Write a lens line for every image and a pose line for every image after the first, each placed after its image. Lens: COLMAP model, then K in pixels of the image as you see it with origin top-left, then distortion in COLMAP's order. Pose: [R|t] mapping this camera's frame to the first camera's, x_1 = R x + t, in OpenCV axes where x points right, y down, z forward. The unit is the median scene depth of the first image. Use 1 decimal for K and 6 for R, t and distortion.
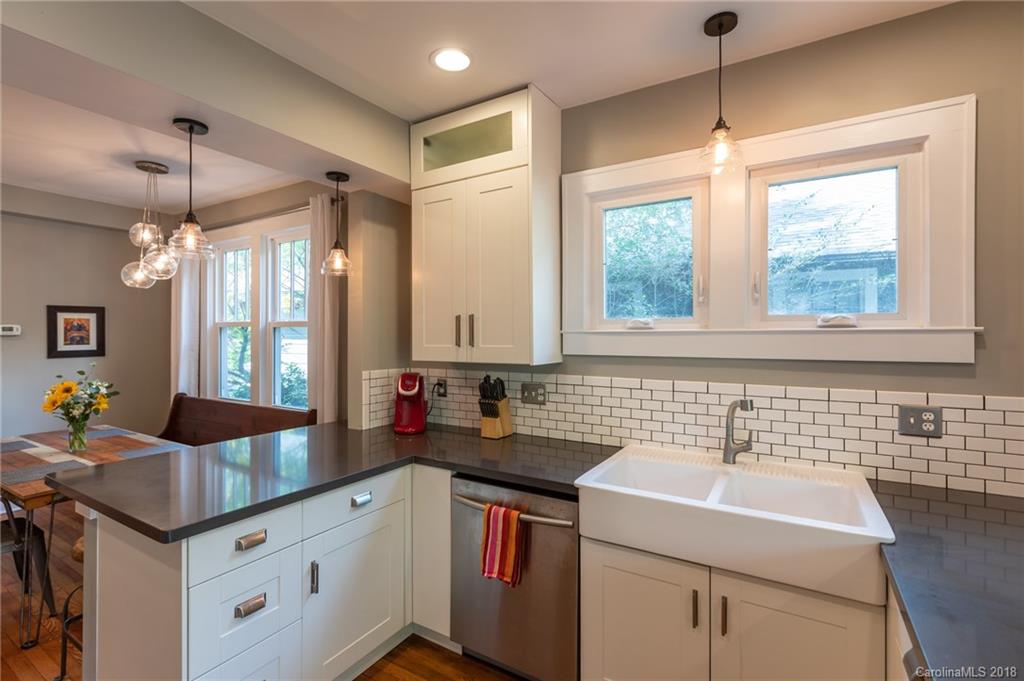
lens RADIAL K [[470.3, 0, 521.3], [0, 470.3, 334.7], [0, 0, 1]] dist [-0.002555, -0.000435]
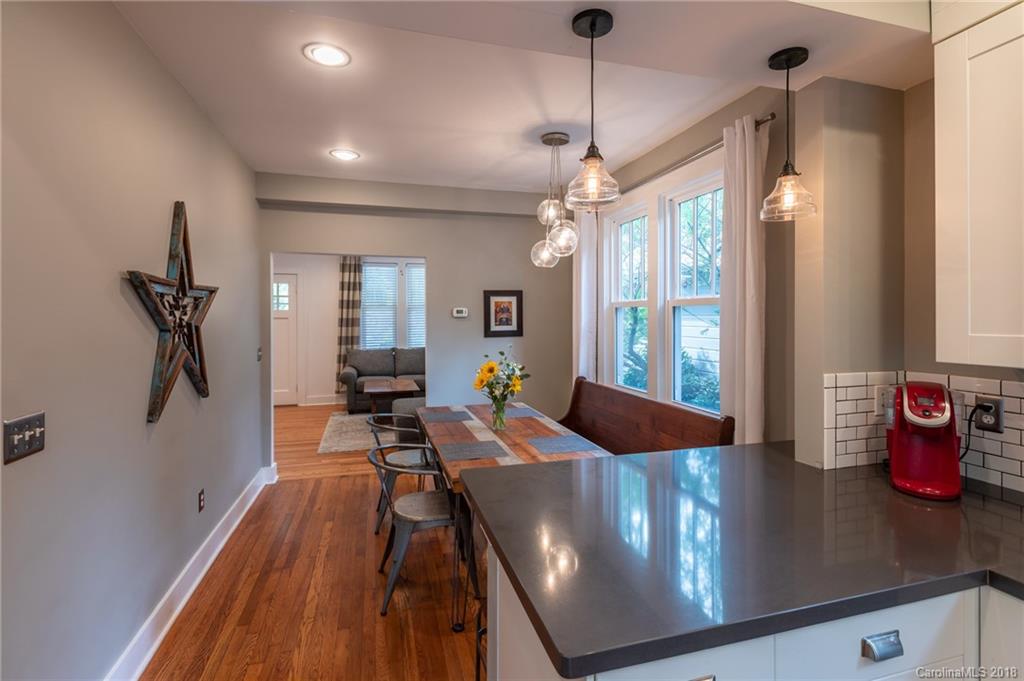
lens RADIAL K [[492.7, 0, 526.1], [0, 492.7, 318.8], [0, 0, 1]] dist [0.005892, -0.000044]
pose [[0.741086, -0.000409, -0.671410, -0.180834], [0.004348, 0.999982, 0.004190, 0.001284], [0.671396, -0.006024, 0.741074, 0.245423]]
